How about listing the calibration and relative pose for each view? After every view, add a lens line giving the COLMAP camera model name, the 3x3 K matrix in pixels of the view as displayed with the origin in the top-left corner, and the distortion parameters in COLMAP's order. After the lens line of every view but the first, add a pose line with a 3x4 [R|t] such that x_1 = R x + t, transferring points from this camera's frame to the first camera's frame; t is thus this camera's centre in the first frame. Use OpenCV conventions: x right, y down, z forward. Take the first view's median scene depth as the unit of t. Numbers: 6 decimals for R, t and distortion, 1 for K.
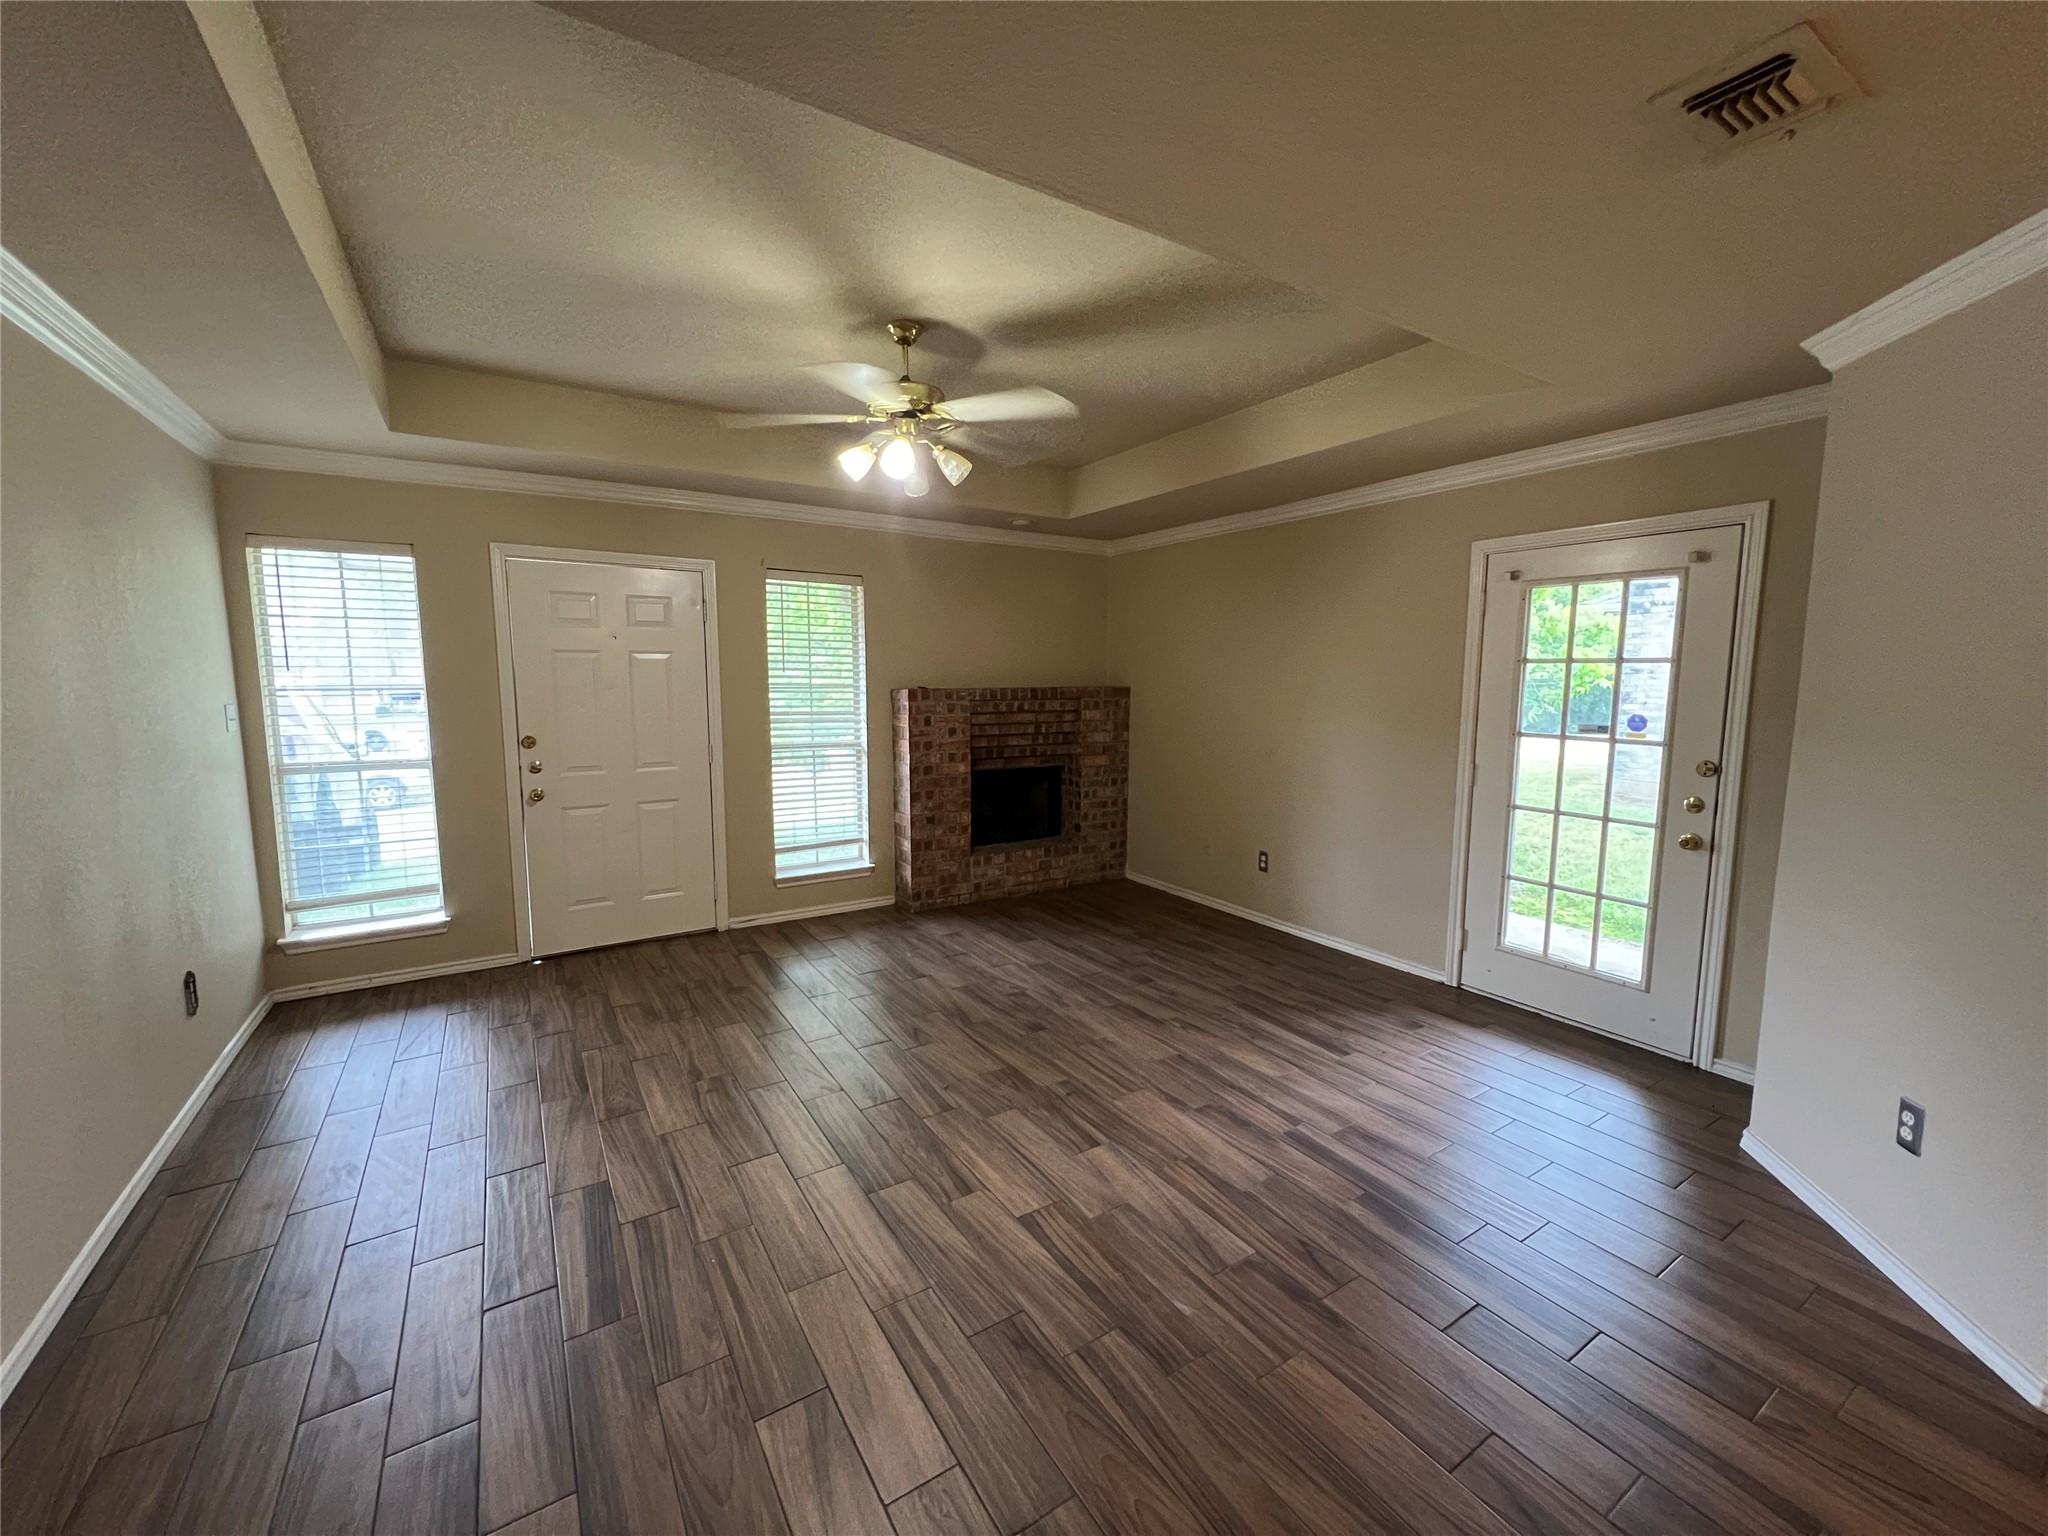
lens RADIAL K [[823.0, 0, 1024.0], [0, 823.0, 768.0], [0, 0, 1]] dist [0.007086, 0.000069]
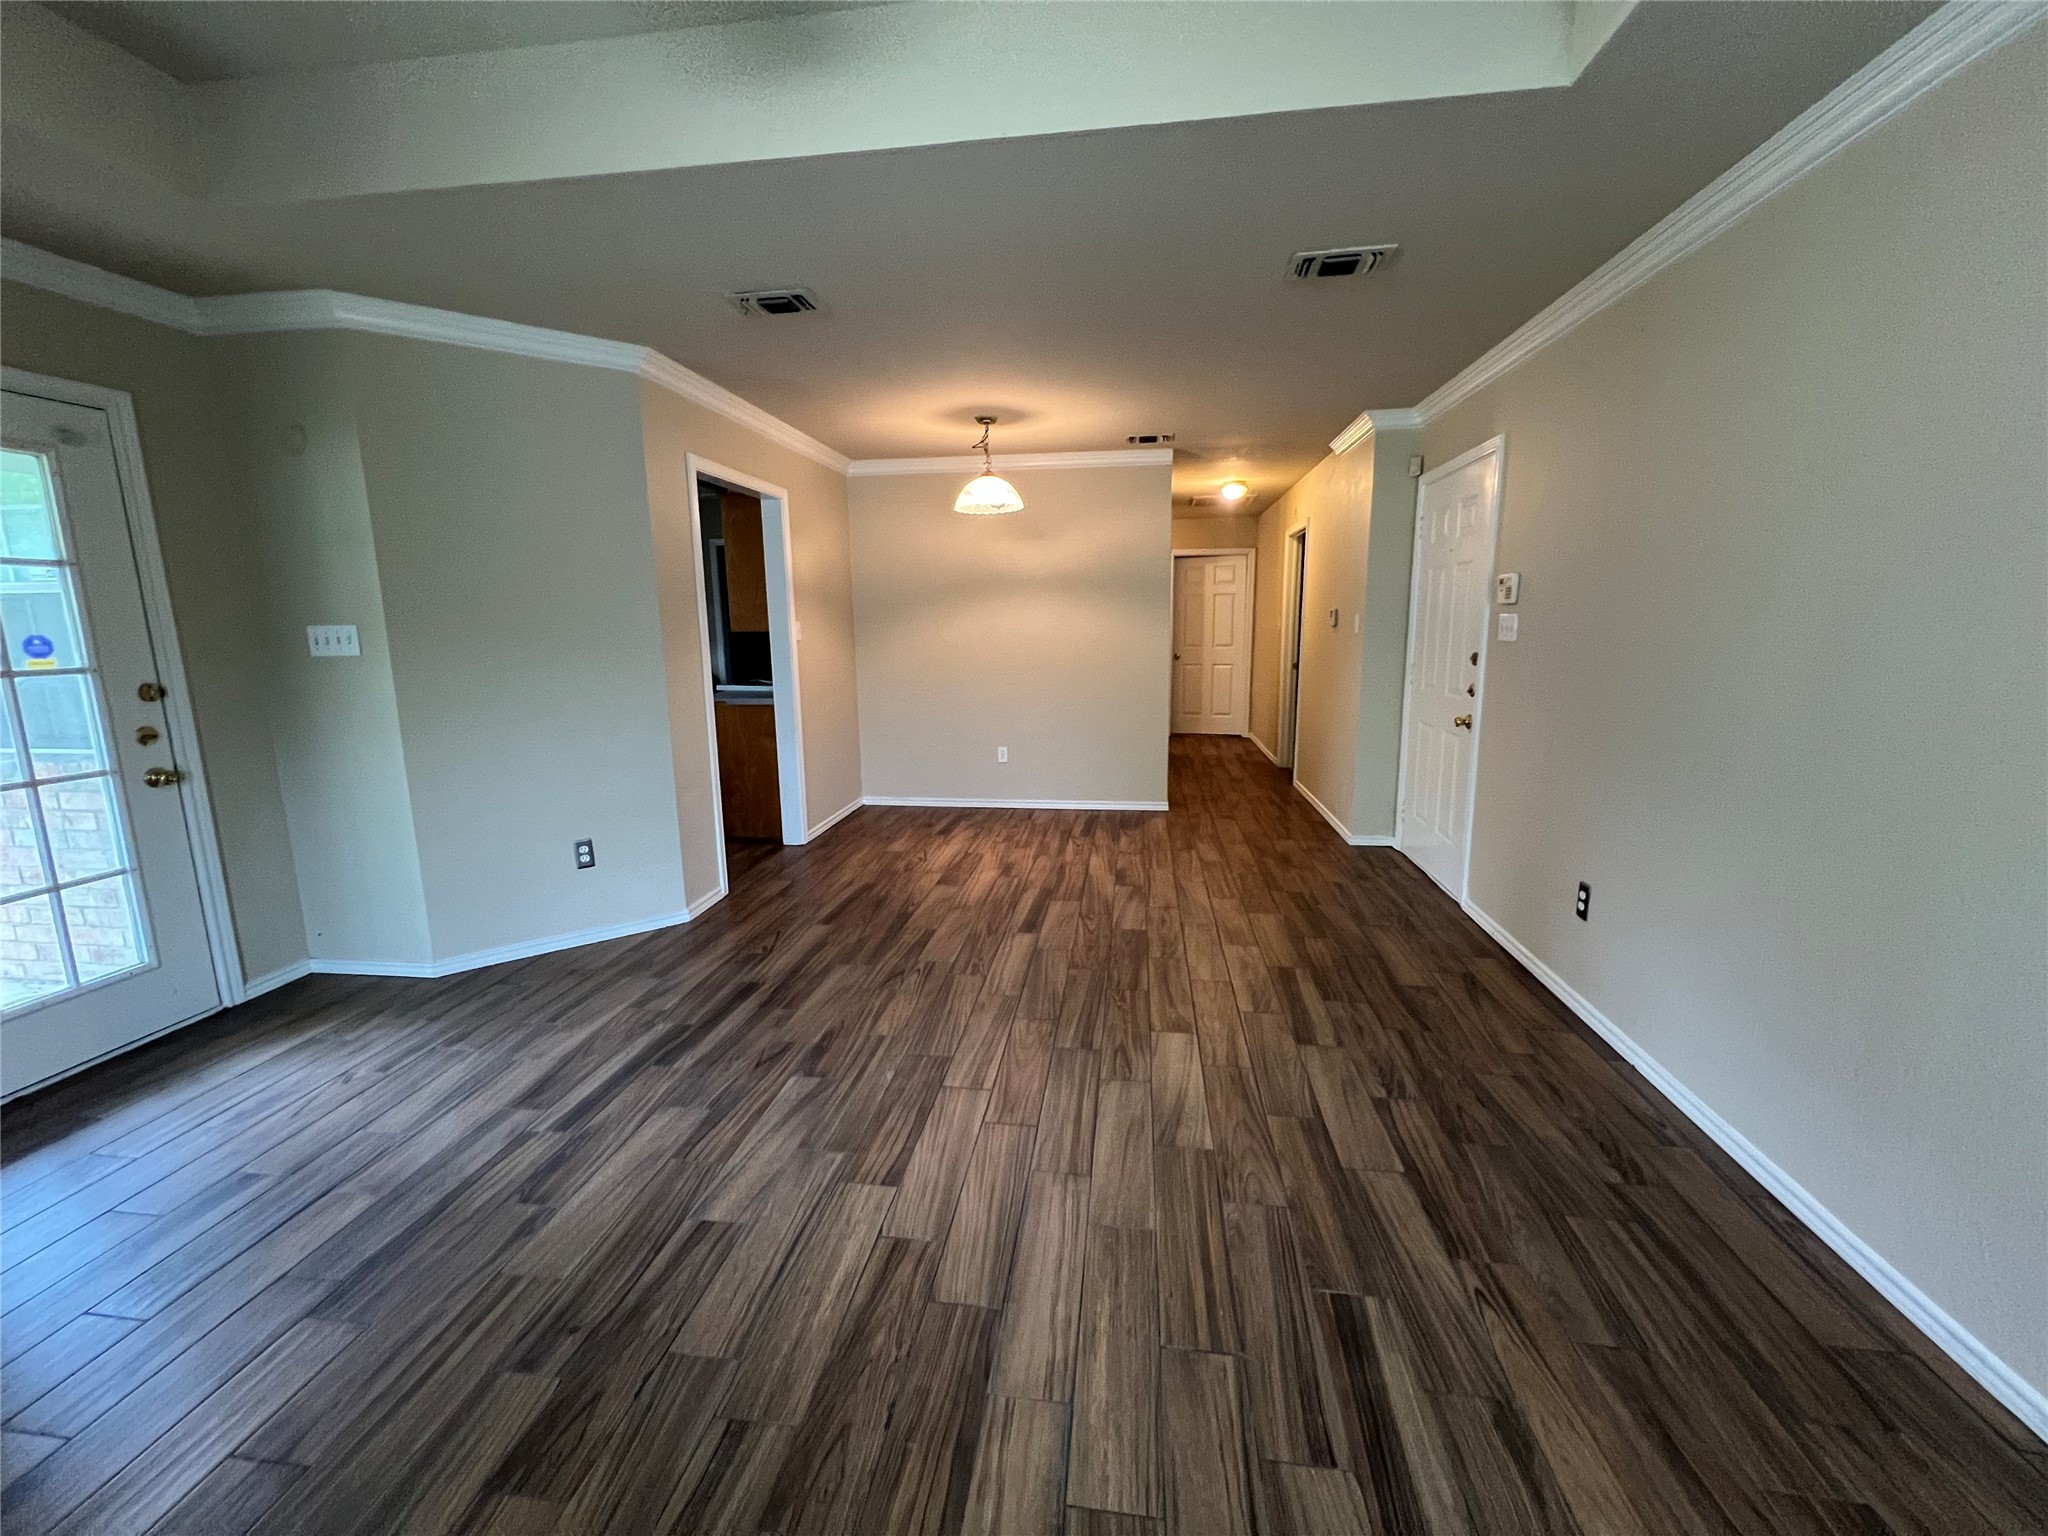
lens RADIAL K [[823.0, 0, 1024.0], [0, 823.0, 768.0], [0, 0, 1]] dist [0.007086, 0.000069]
pose [[-0.763591, -0.109419, 0.636361, -0.587620], [0.084590, 0.960092, 0.266585, -0.099963], [-0.640135, 0.257391, -0.723863, 1.354787]]
